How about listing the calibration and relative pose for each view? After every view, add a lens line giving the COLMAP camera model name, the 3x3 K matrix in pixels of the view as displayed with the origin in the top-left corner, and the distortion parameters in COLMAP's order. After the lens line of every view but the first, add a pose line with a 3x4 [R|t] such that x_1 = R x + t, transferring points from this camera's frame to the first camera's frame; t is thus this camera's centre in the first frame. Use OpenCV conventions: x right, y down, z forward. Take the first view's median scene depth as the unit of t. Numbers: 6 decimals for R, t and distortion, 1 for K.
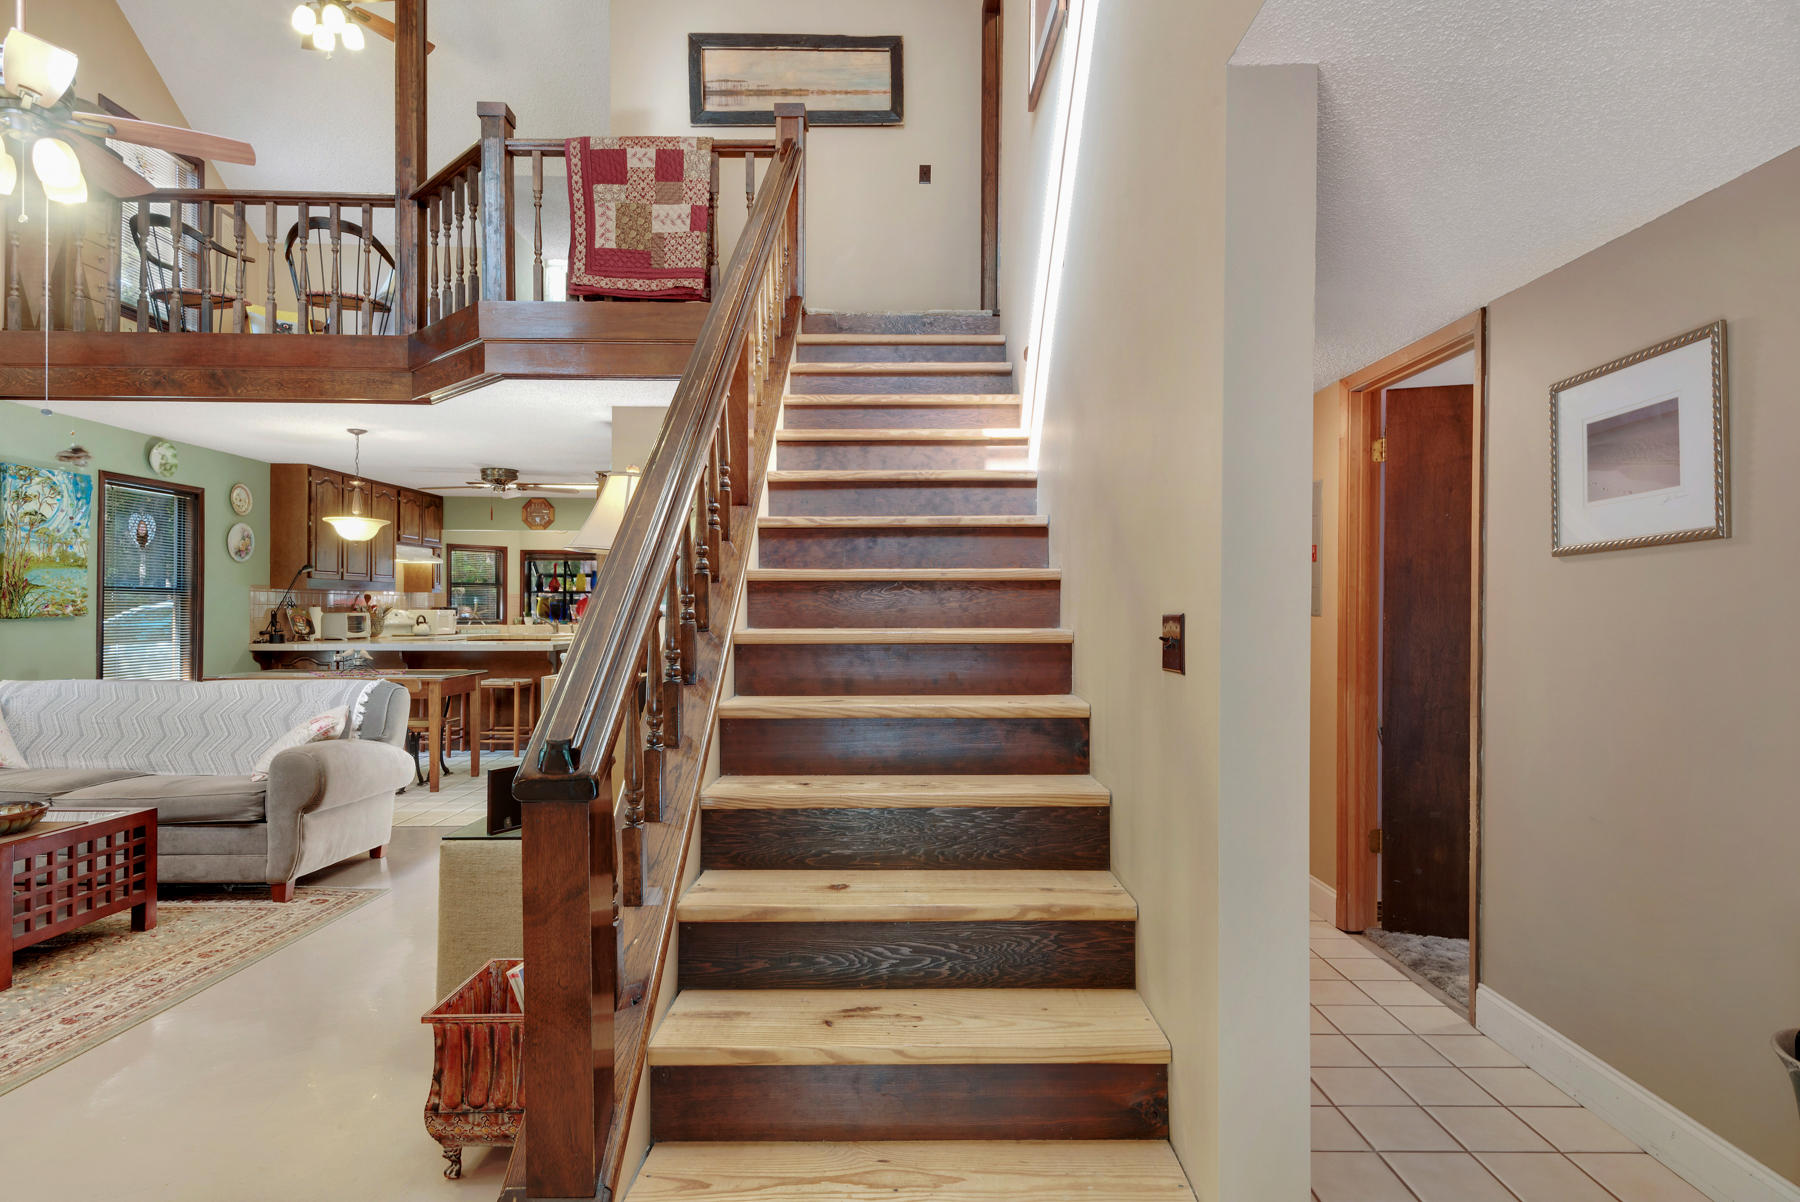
lens RADIAL K [[1027.8, 0, 898.6], [0, 1027.8, 601.9], [0, 0, 1]] dist [0.031817, 0.001738]
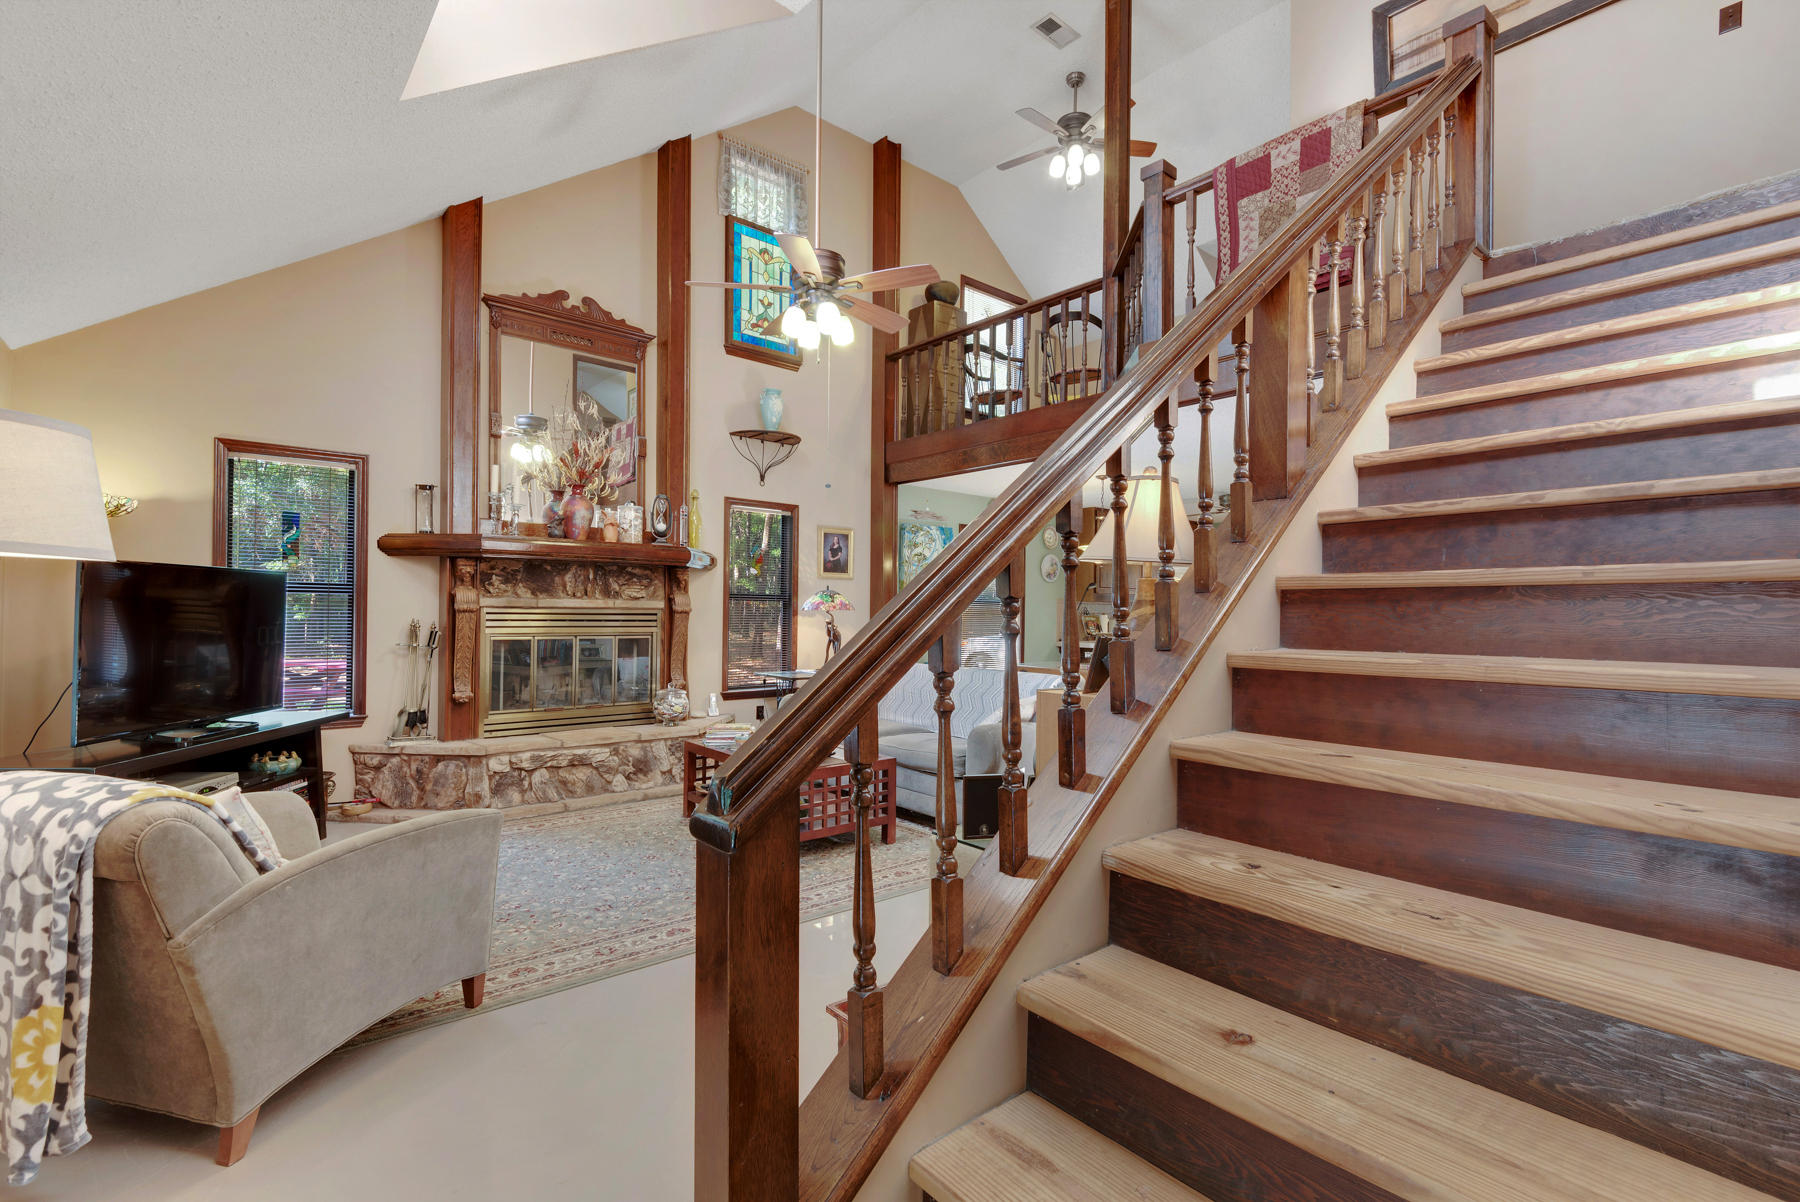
lens RADIAL K [[812.8, 0, 898.6], [0, 812.8, 608.7], [0, 0, 1]] dist [0.010826, -0.005281]
pose [[0.646330, 0.000452, -0.763057, 0.124614], [-0.001706, 0.999998, -0.000853, -0.003644], [0.763056, 0.001853, 0.646330, 0.286727]]
